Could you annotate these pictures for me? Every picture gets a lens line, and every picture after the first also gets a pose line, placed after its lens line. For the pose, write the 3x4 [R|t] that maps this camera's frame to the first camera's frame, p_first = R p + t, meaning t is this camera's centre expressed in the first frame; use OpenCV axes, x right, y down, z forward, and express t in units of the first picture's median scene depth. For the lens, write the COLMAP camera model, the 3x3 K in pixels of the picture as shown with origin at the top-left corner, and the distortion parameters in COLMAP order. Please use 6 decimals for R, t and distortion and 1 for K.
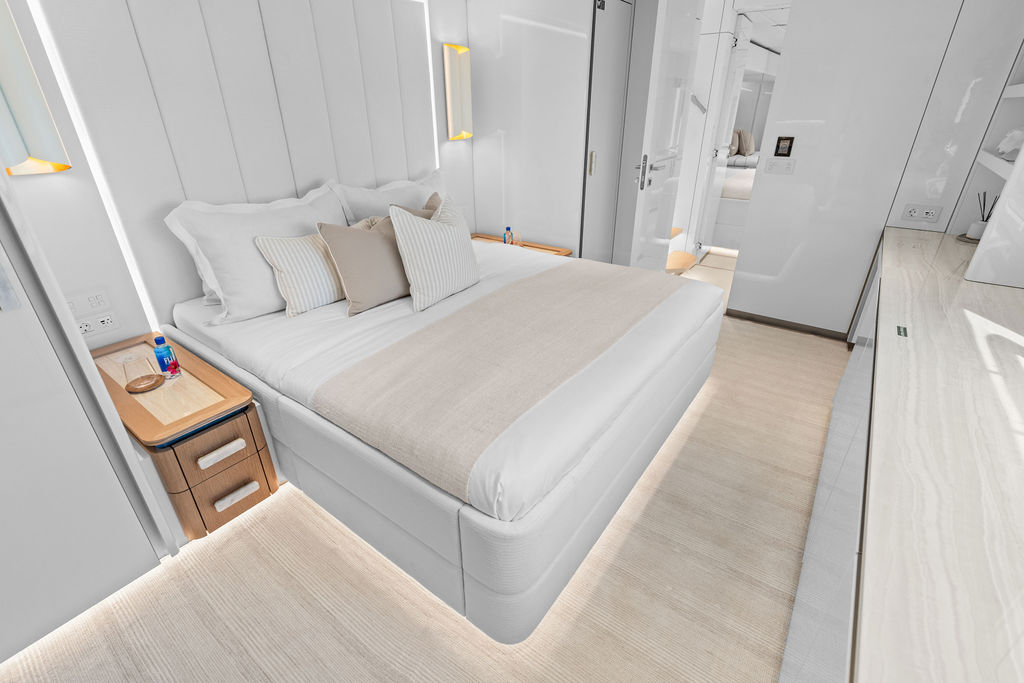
lens RADIAL K [[464.4, 0, 513.3], [0, 464.4, 344.9], [0, 0, 1]] dist [-0.011458, 0.003946]
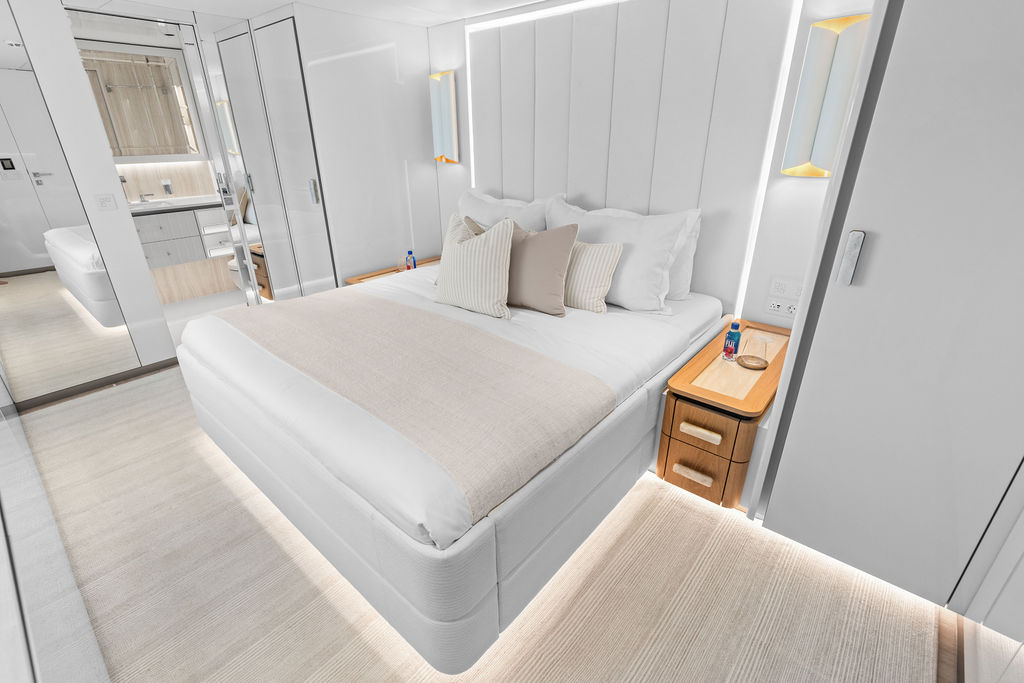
lens RADIAL K [[464.4, 0, 508.2], [0, 464.4, 337.7], [0, 0, 1]] dist [-0.011458, 0.003946]
pose [[-0.082775, 0.415335, -0.905895, 0.874041], [-0.437256, 0.801707, 0.407521, -0.552497], [0.895520, 0.429840, 0.115247, 1.057476]]
